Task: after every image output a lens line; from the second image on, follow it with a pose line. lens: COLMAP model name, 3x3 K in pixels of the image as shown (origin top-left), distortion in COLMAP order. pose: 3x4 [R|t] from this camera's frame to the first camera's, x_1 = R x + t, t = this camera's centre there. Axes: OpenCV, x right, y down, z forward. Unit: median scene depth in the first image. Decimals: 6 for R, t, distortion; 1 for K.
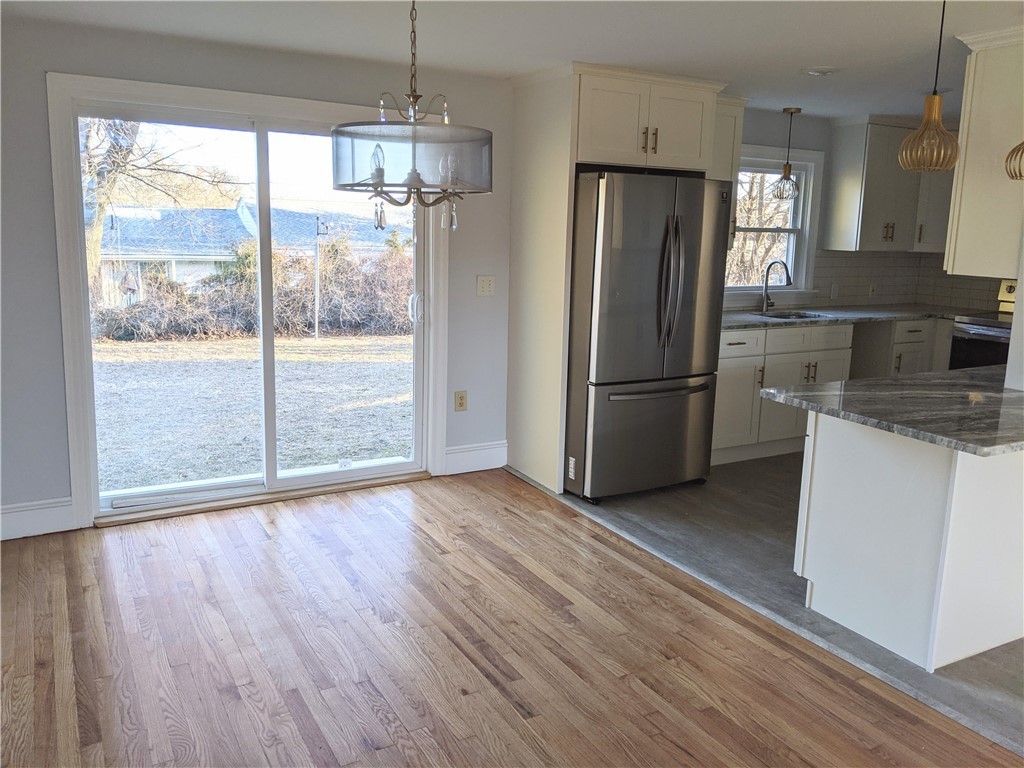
lens RADIAL K [[832.0, 0, 512.6], [0, 832.0, 343.1], [0, 0, 1]] dist [0.005254, -0.006385]
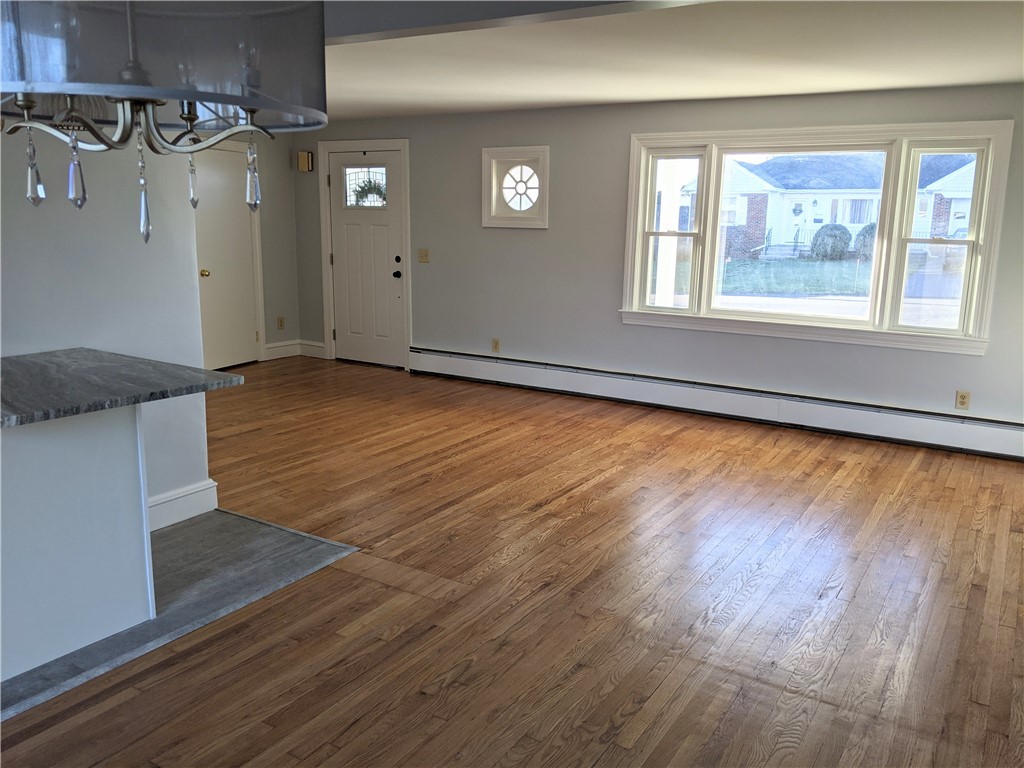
lens RADIAL K [[798.1, 0, 530.3], [0, 798.1, 368.3], [0, 0, 1]] dist [0.087902, -0.169359]
pose [[-0.473892, -0.195097, 0.858699, -0.359426], [0.098326, 0.957326, 0.271769, -0.092734], [-0.875076, 0.213221, -0.434486, 0.633663]]
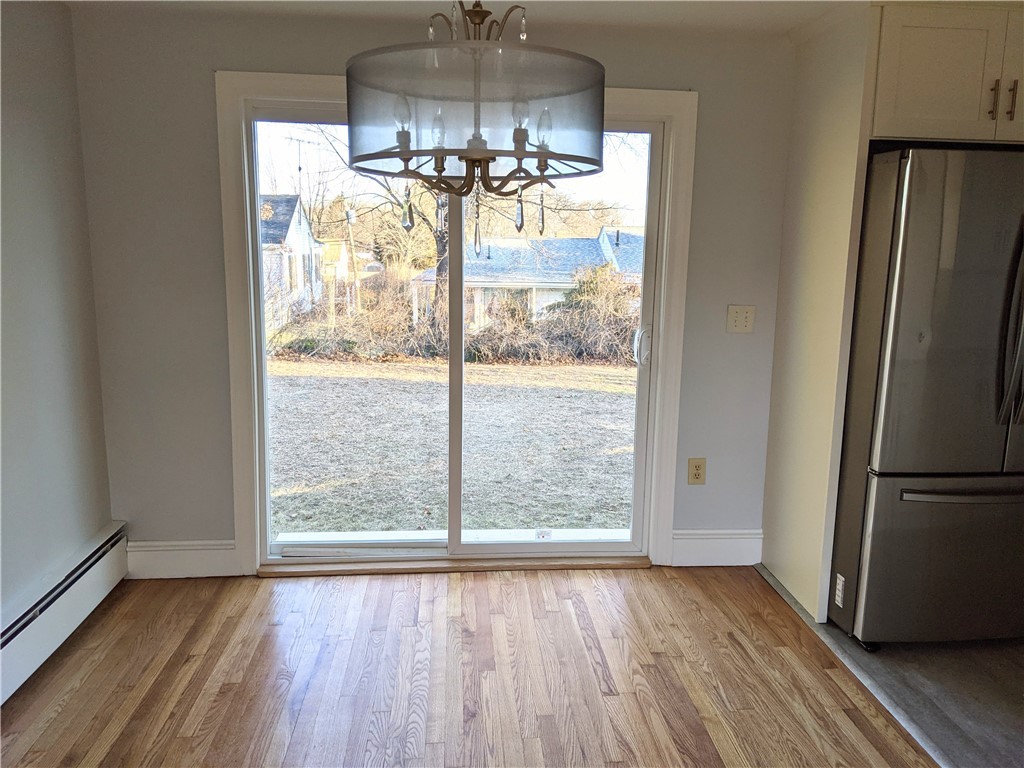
lens RADIAL K [[811.8, 0, 512.0], [0, 811.8, 384.0], [0, 0, 1]] dist [0.097873, -0.181738]
pose [[0.902019, 0.057344, -0.427870, 0.109991], [-0.049856, 0.998344, 0.028697, -0.025437], [0.428807, -0.004553, 0.903385, 0.280281]]
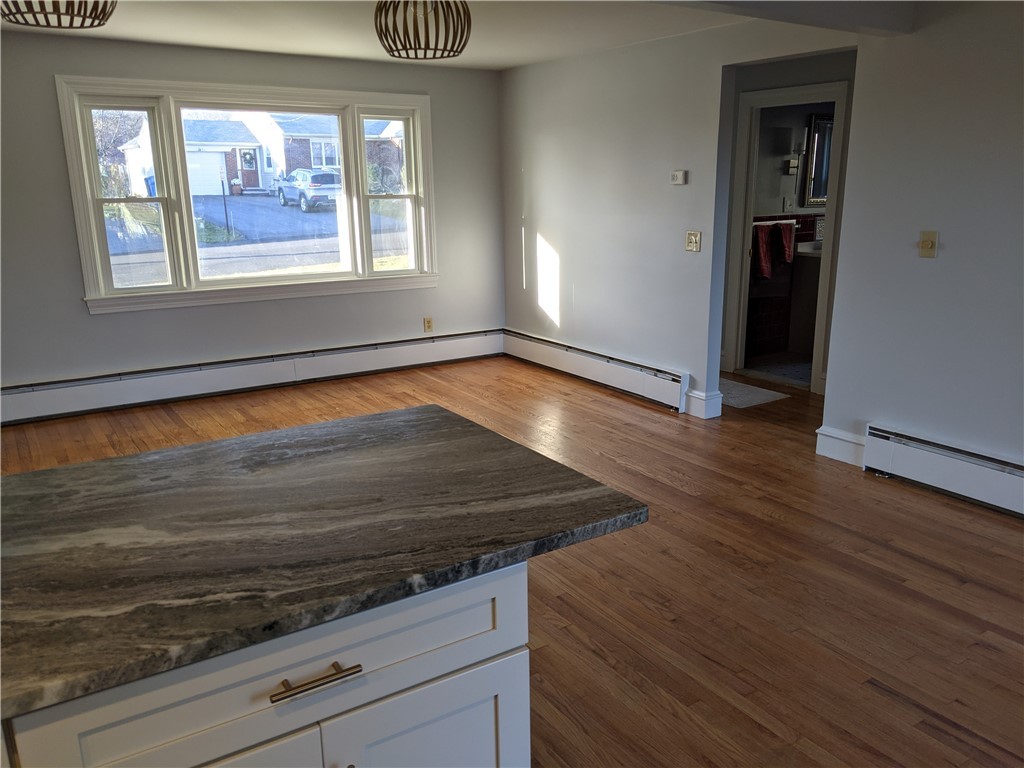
lens RADIAL K [[811.8, 0, 512.0], [0, 811.8, 384.0], [0, 0, 1]] dist [0.097873, -0.181738]
pose [[-0.998855, -0.003698, -0.047690, 0.287002], [-0.021539, 0.924981, 0.379402, -0.135178], [0.042709, 0.379995, -0.924002, 1.019969]]
